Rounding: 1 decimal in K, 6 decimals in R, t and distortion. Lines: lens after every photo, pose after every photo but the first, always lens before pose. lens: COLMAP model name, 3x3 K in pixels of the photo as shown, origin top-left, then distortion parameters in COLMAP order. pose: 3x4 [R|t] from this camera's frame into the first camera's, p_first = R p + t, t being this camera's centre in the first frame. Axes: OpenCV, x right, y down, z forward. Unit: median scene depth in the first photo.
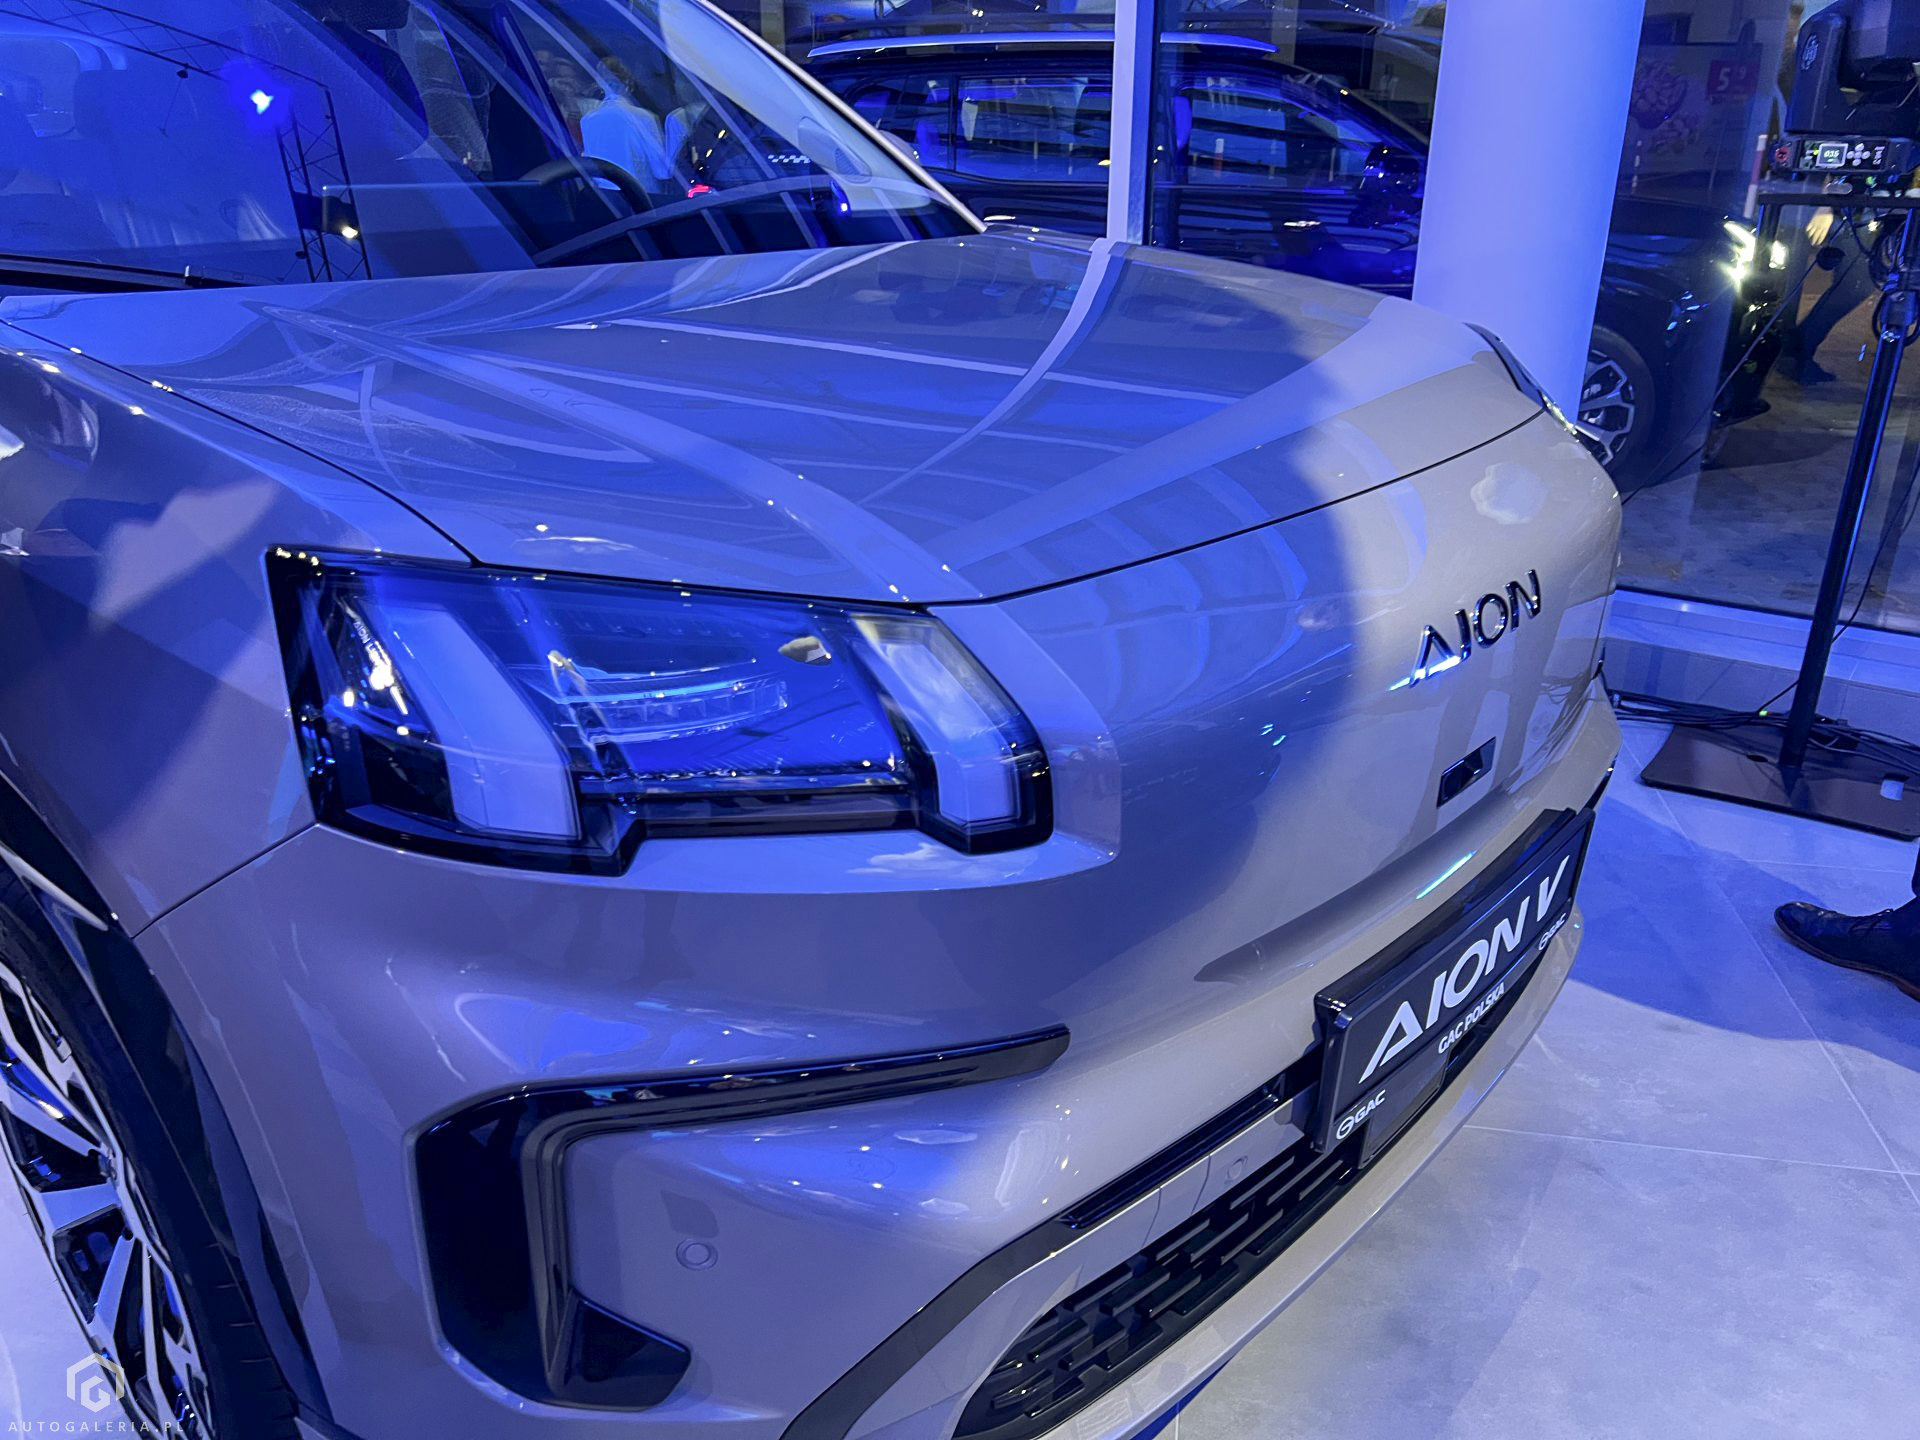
lens RADIAL K [[1440.1, 0, 946.2], [0, 1440.1, 734.1], [0, 0, 1]] dist [0.055142, -0.063521]
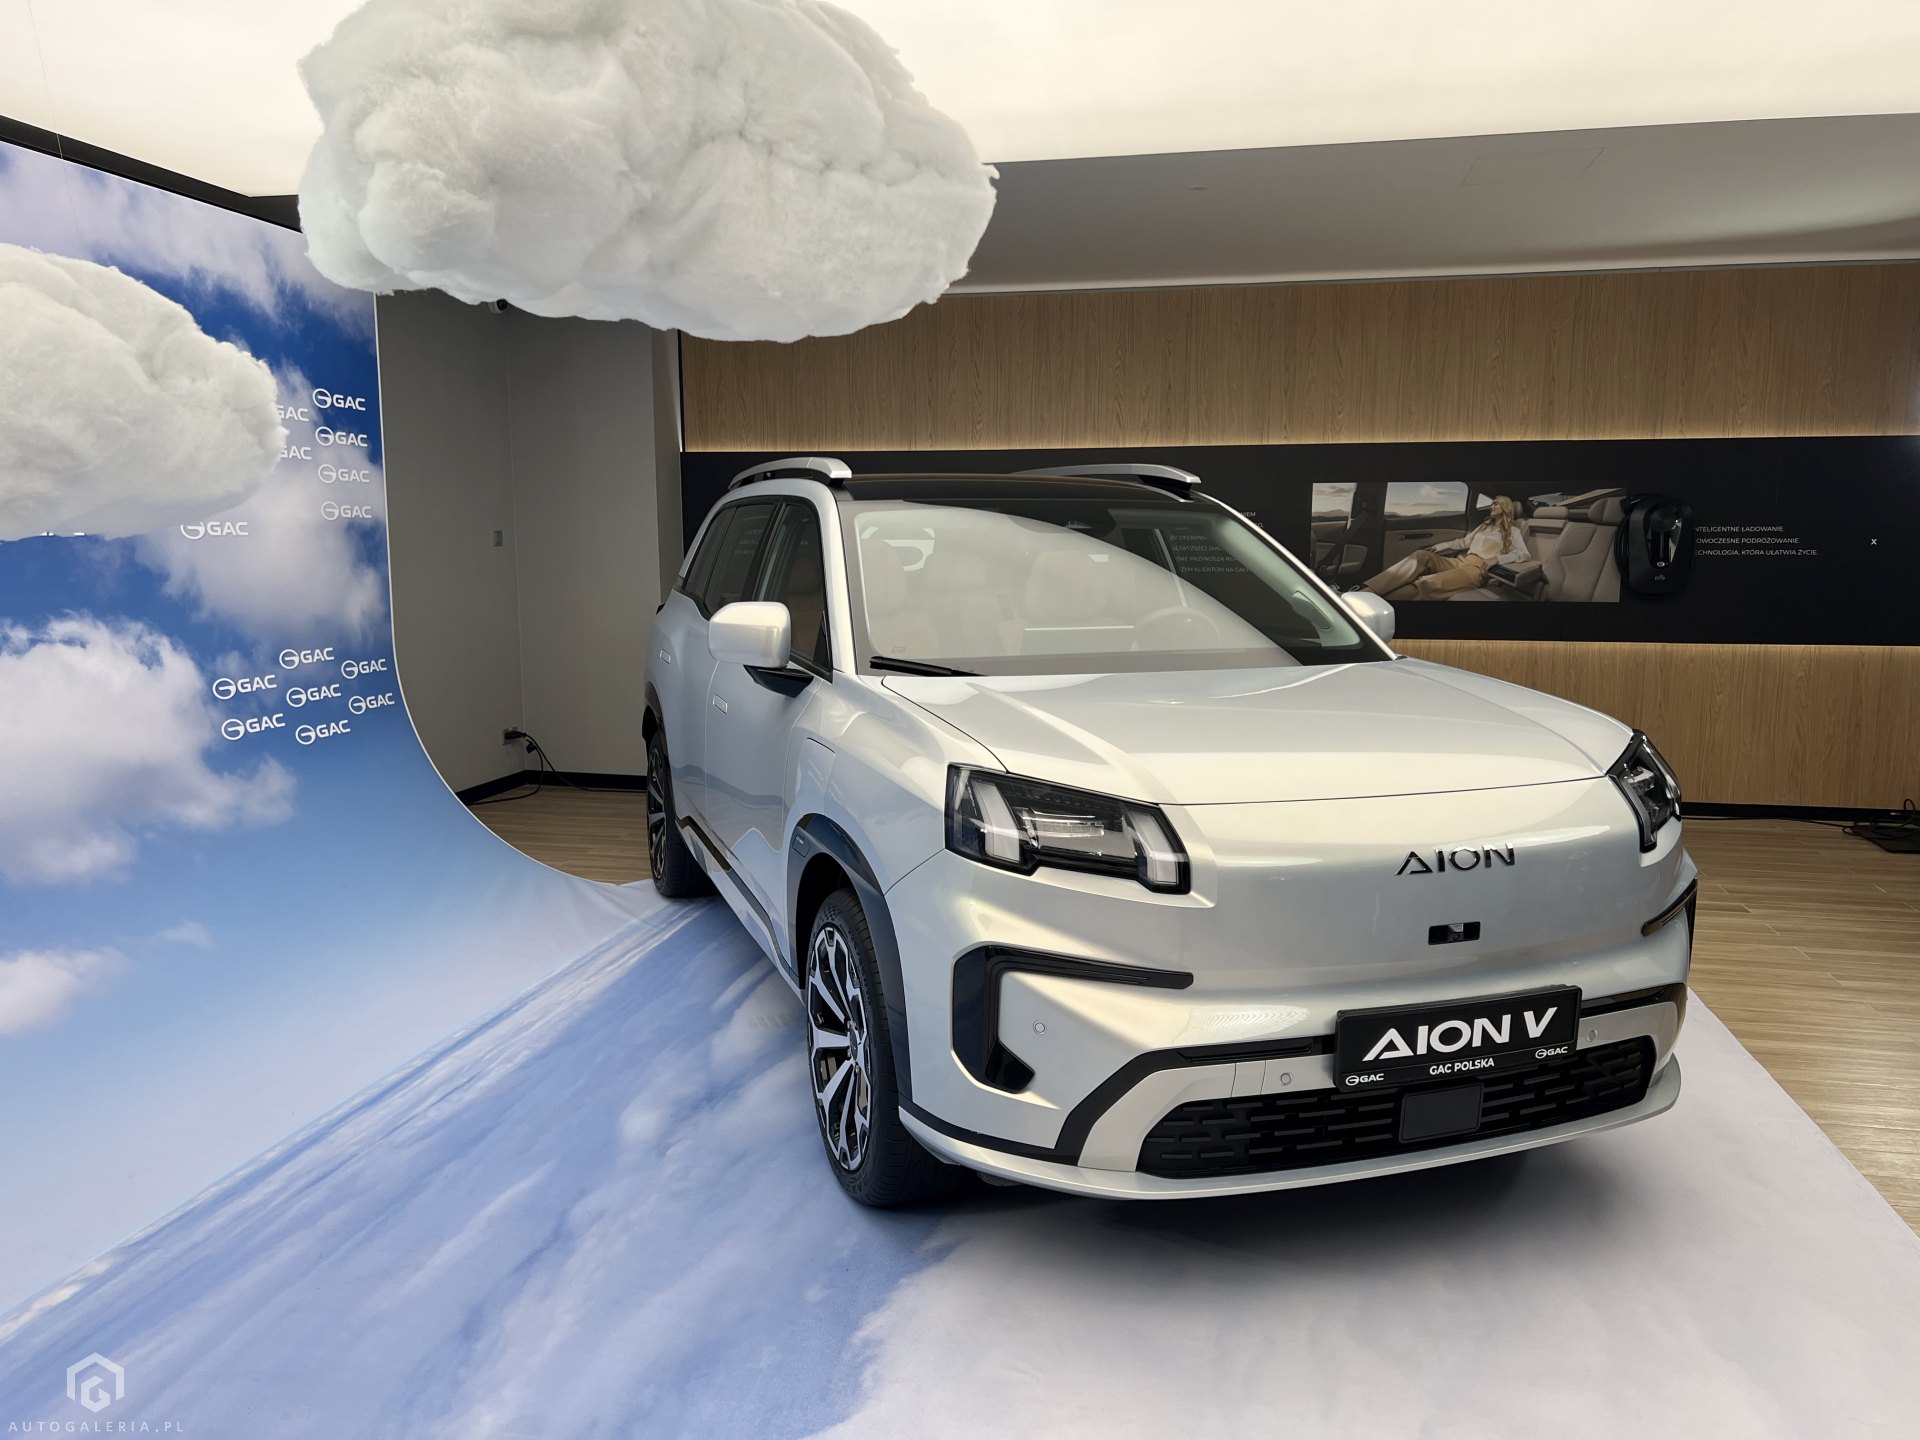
lens RADIAL K [[1440.1, 0, 955.3], [0, 1440.1, 732.2], [0, 0, 1]] dist [0.055142, -0.063521]
pose [[0.884541, 0.069440, -0.461265, 0.505179], [-0.183777, 0.960756, -0.207785, 0.236359], [0.428735, 0.268564, 0.862589, -0.870798]]
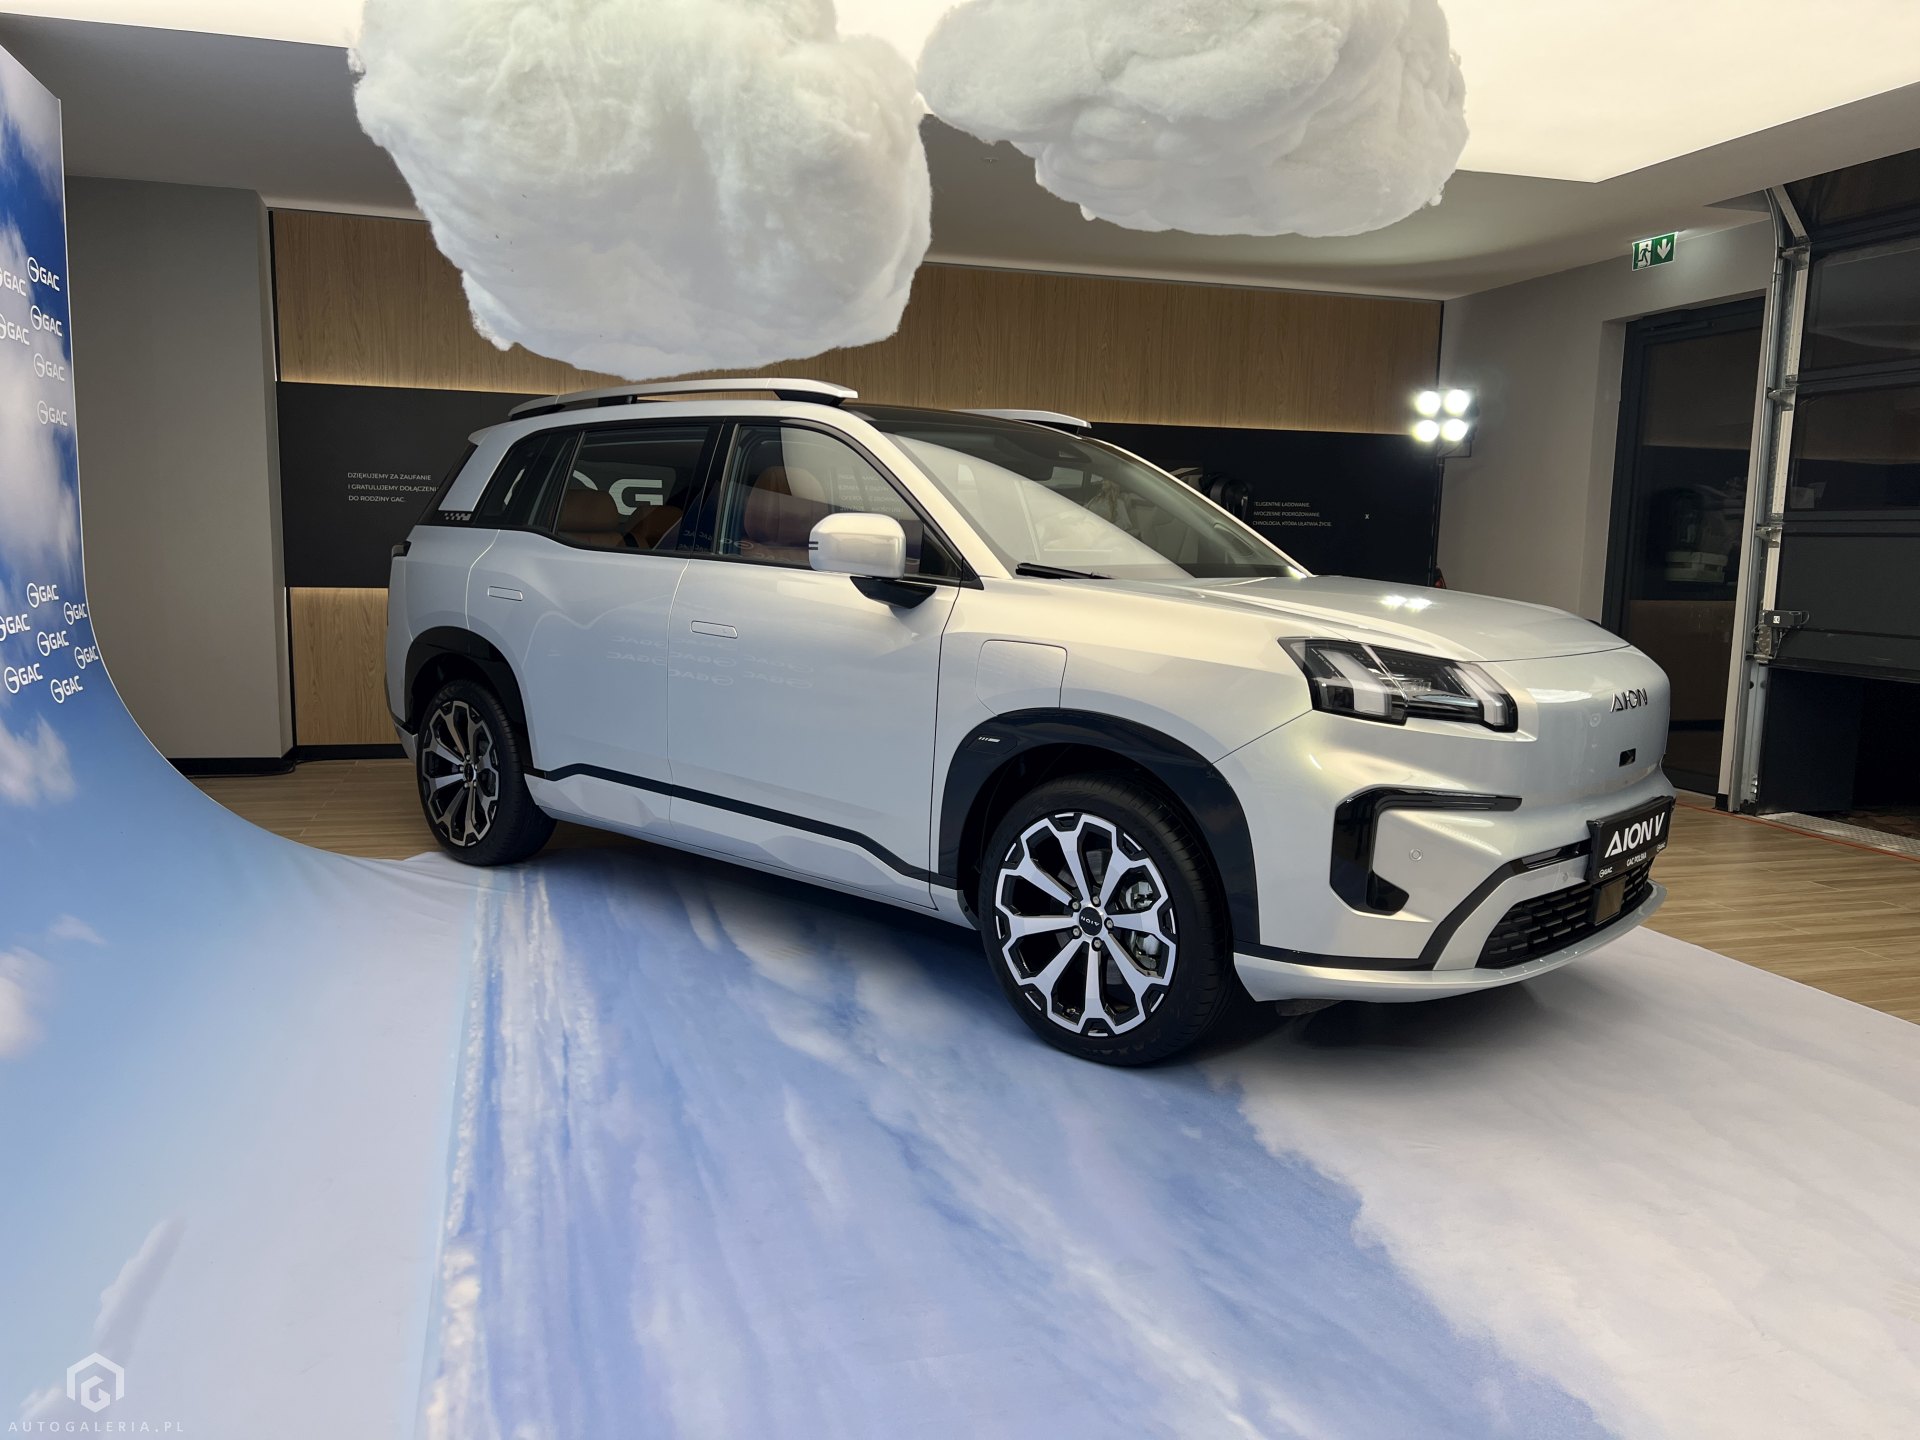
lens RADIAL K [[1440.1, 0, 950.3], [0, 1440.1, 728.1], [0, 0, 1]] dist [0.055142, -0.063521]
pose [[0.999618, 0.025475, 0.010757, -0.694562], [-0.021780, 0.964994, -0.261367, 0.532233], [-0.017039, 0.261033, 0.965180, -1.187994]]
